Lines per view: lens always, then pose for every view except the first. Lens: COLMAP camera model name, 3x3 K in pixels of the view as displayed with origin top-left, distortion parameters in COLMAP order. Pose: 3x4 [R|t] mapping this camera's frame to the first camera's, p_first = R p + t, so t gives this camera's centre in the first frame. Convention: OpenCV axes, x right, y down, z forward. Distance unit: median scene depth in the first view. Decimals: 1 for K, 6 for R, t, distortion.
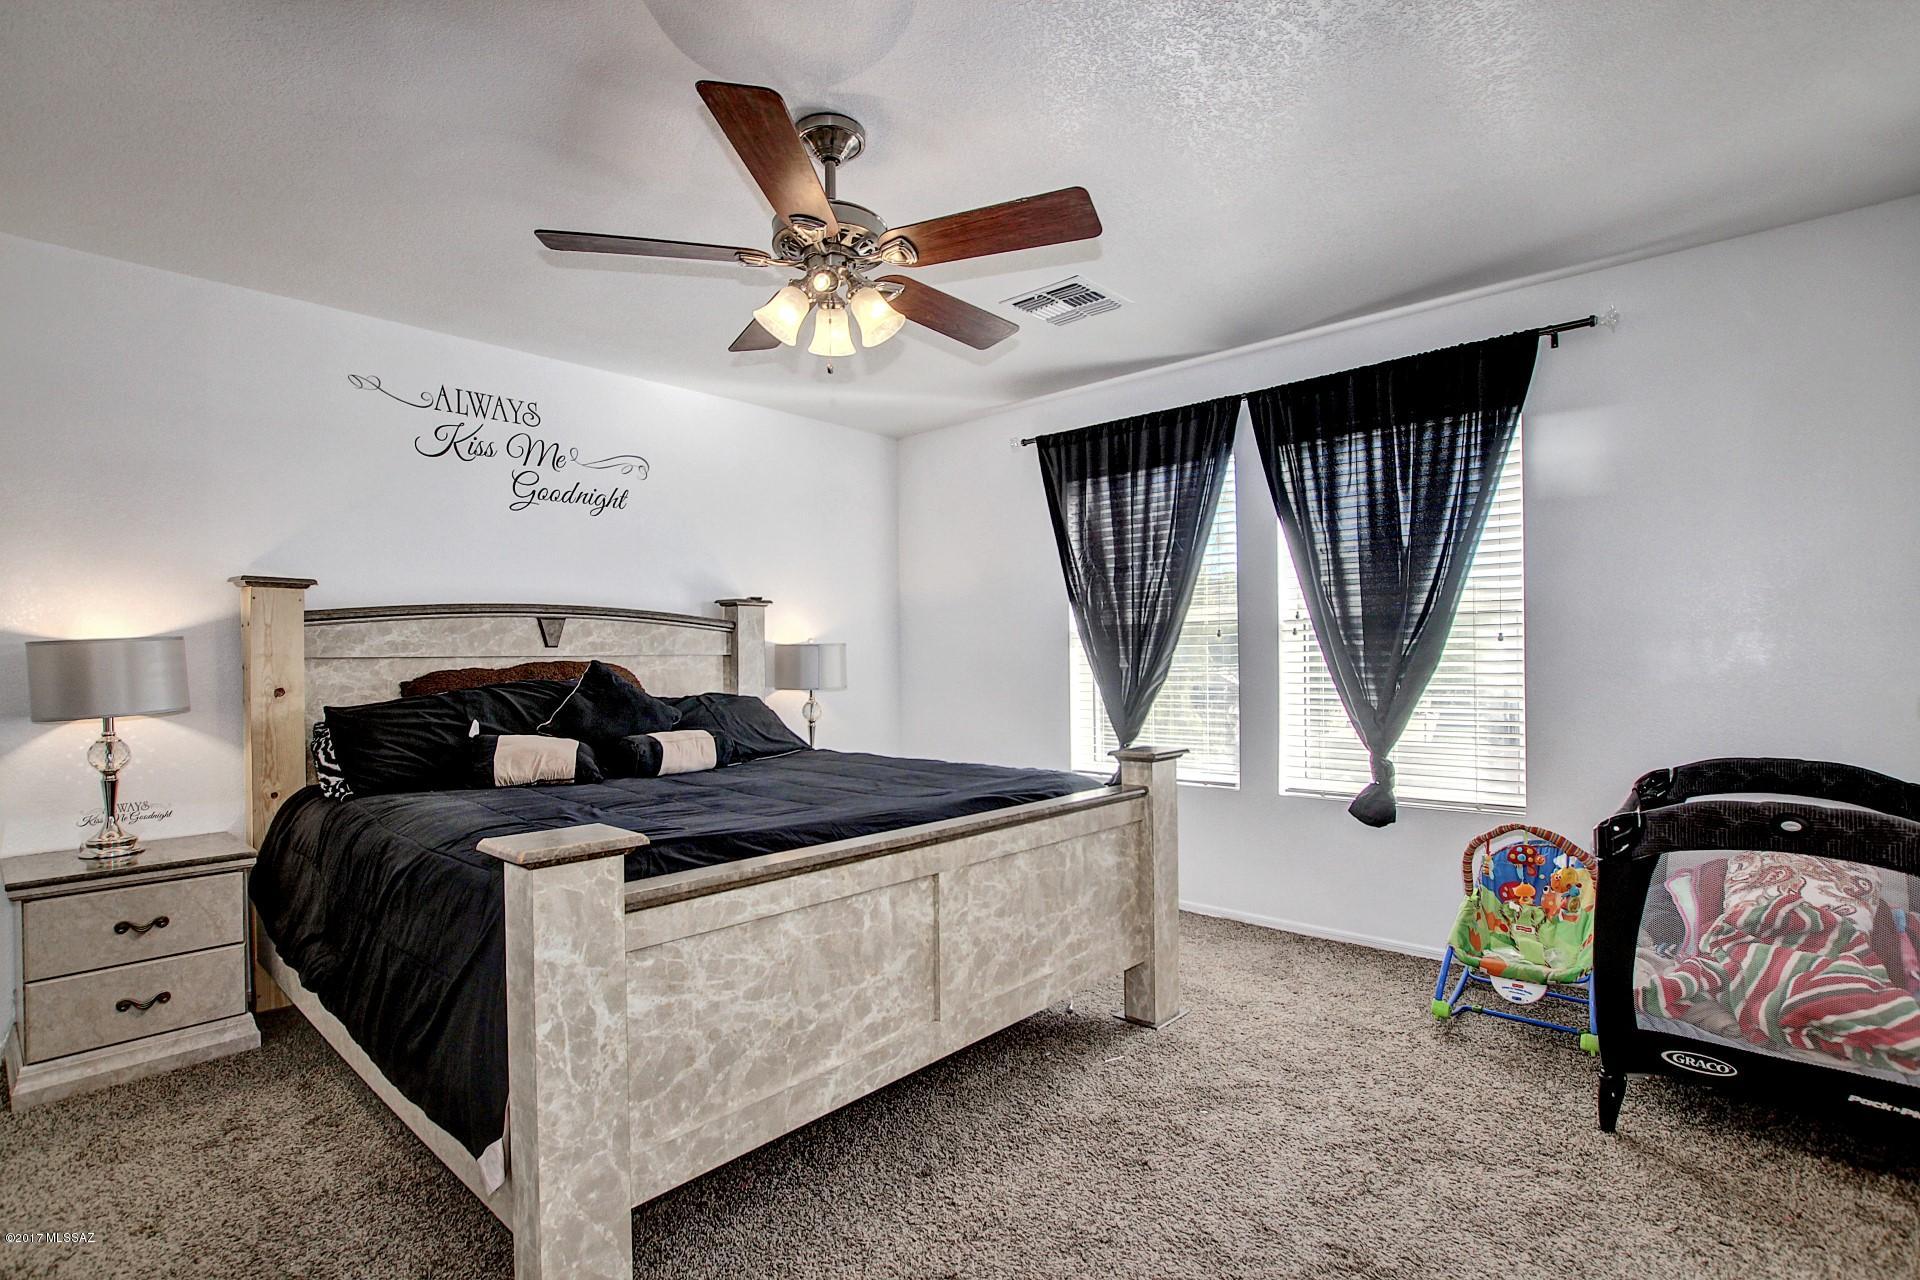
lens RADIAL K [[917.3, 0, 964.0], [0, 917.3, 646.0], [0, 0, 1]] dist [-0.030750, 0.001390]
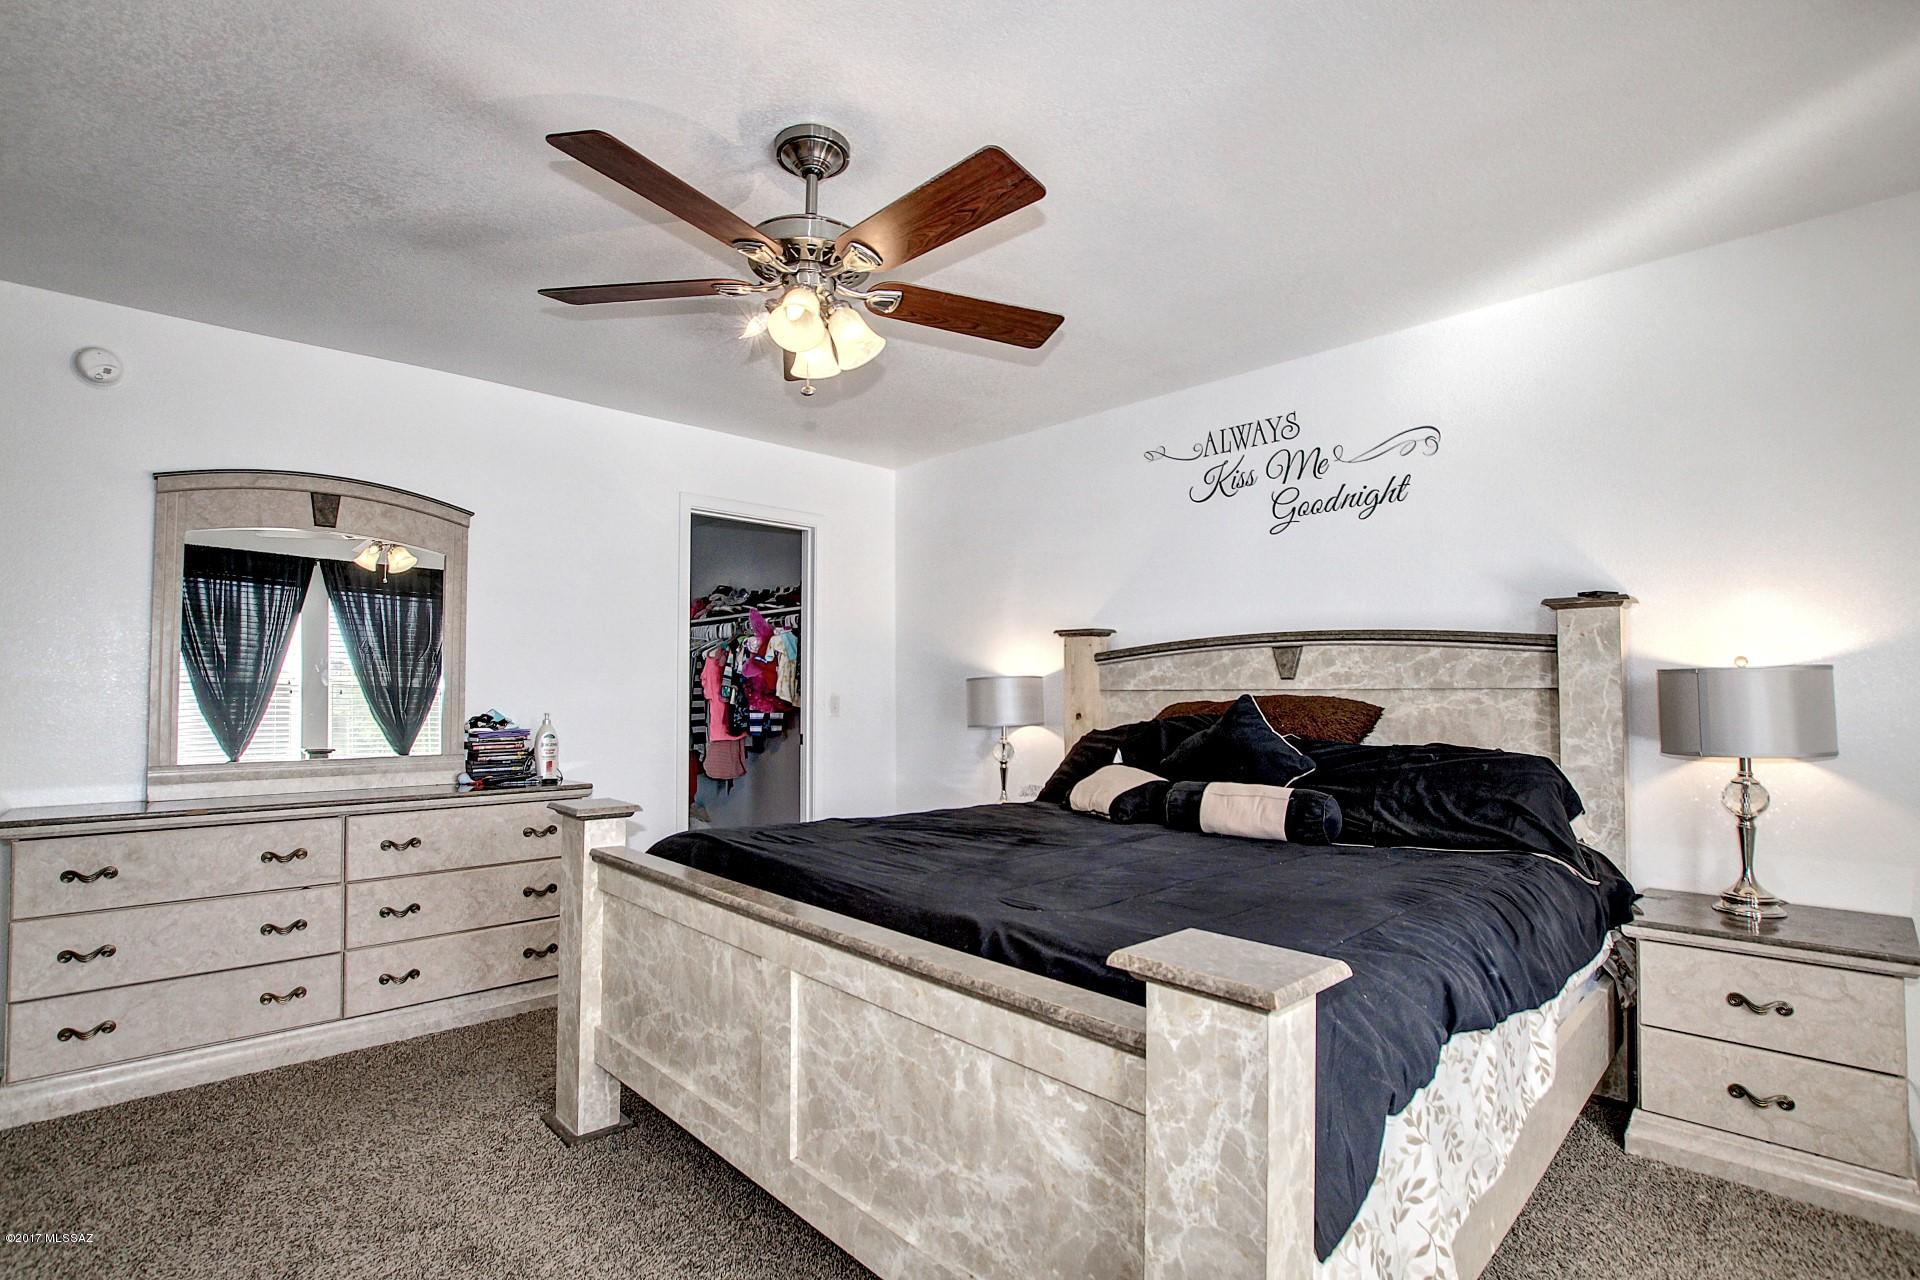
lens RADIAL K [[789.1, 0, 960.7], [0, 789.1, 682.9], [0, 0, 1]] dist [-0.050278, 0.000146]
pose [[-0.017253, -0.015542, -0.999730, 0.309642], [-0.002773, 0.999876, -0.015497, 0.016942], [0.999847, 0.002505, -0.017294, 0.684214]]
